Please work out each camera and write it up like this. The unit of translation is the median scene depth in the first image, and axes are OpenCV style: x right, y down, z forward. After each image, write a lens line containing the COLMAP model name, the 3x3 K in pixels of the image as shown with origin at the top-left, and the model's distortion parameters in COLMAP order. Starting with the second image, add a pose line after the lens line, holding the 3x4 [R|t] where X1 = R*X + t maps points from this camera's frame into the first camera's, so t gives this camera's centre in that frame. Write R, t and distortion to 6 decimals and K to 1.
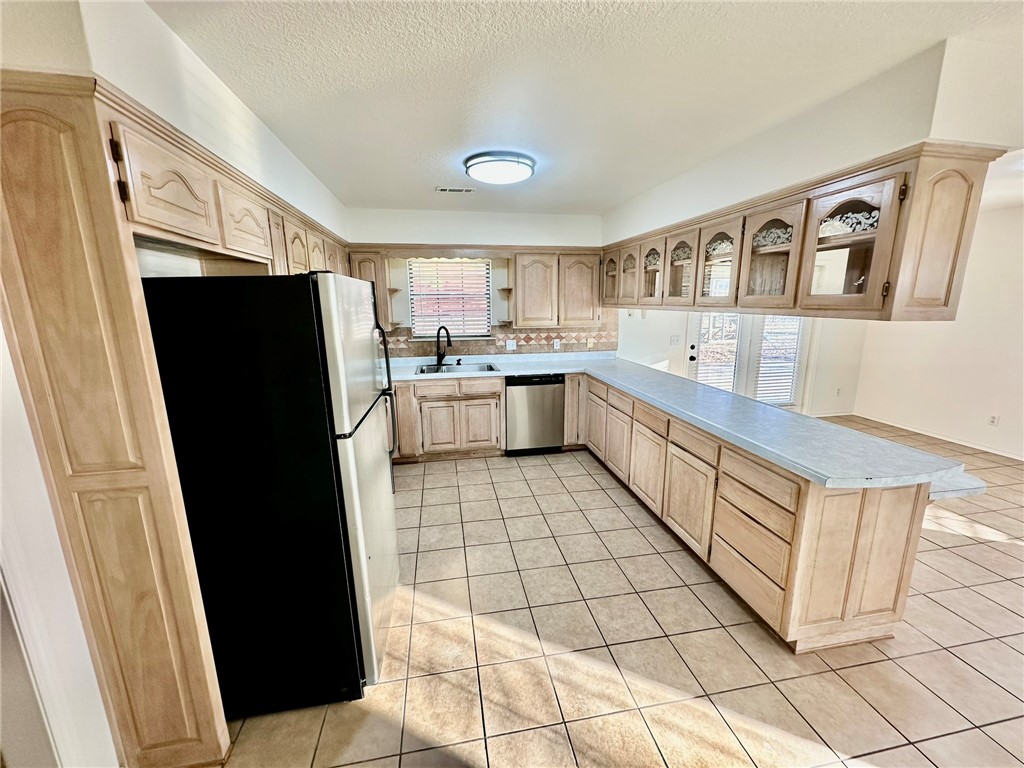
lens RADIAL K [[409.7, 0, 514.0], [0, 409.7, 384.0], [0, 0, 1]] dist [0.000817, 0.000288]
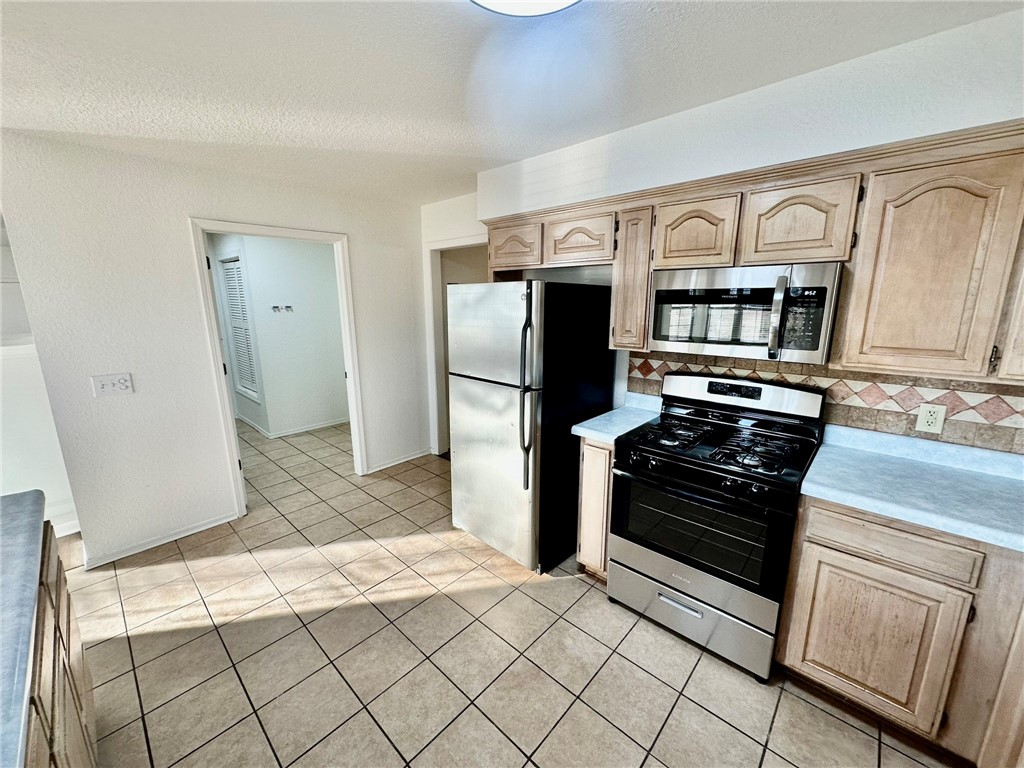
lens RADIAL K [[405.5, 0, 511.7], [0, 405.5, 382.4], [0, 0, 1]] dist [0.000325, 0.000003]
pose [[-0.799800, 0.135640, -0.584741, 0.175515], [-0.106657, 0.926523, 0.360805, -0.207471], [0.590715, 0.350938, -0.726566, 1.000838]]
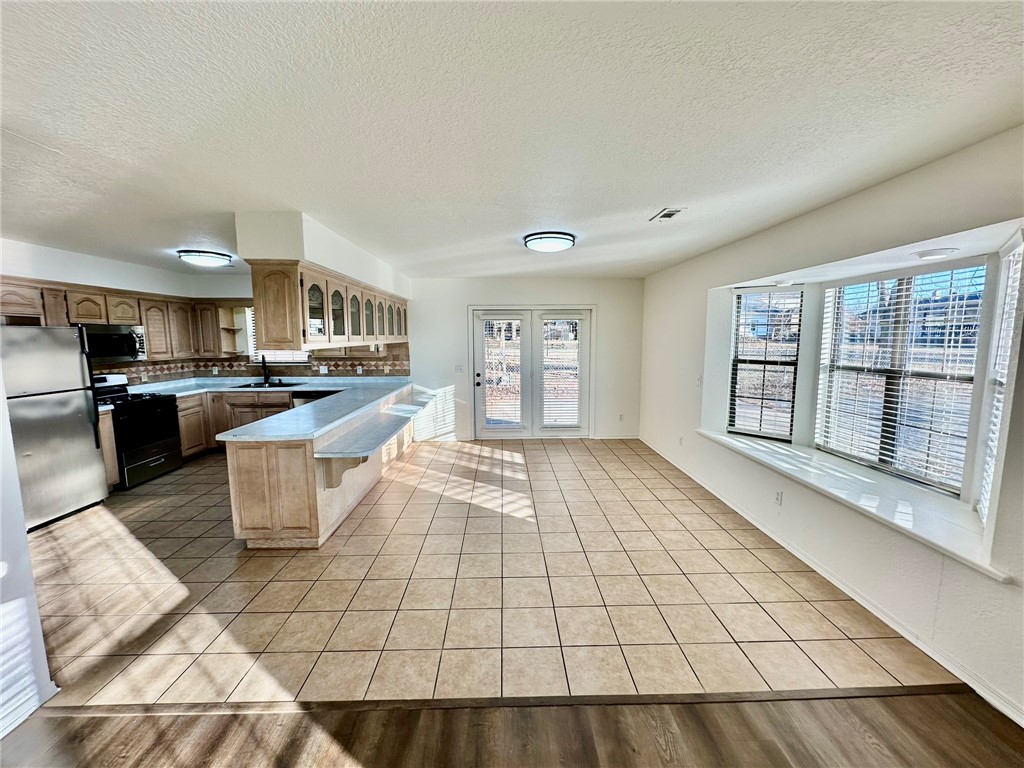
lens RADIAL K [[405.5, 0, 511.7], [0, 405.5, 382.4], [0, 0, 1]] dist [0.000325, 0.000003]
pose [[0.987752, 0.023348, -0.154276, 1.026361], [-0.036808, 0.995703, -0.084978, 0.045154], [0.151629, 0.089616, 0.984367, -0.258999]]
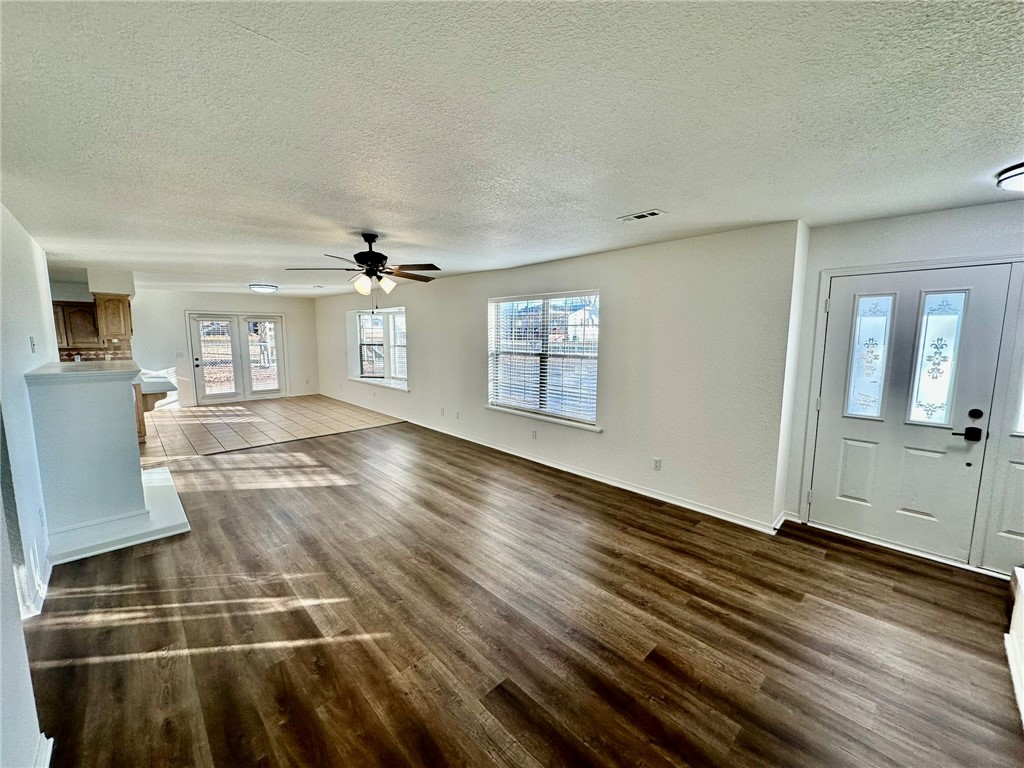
lens RADIAL K [[409.7, 0, 514.0], [0, 409.7, 384.0], [0, 0, 1]] dist [0.000817, 0.000288]
pose [[0.832077, -0.055384, 0.551887, 0.839037], [0.098566, 0.993930, -0.048863, 0.331782], [-0.545831, 0.095056, 0.832486, -1.689937]]
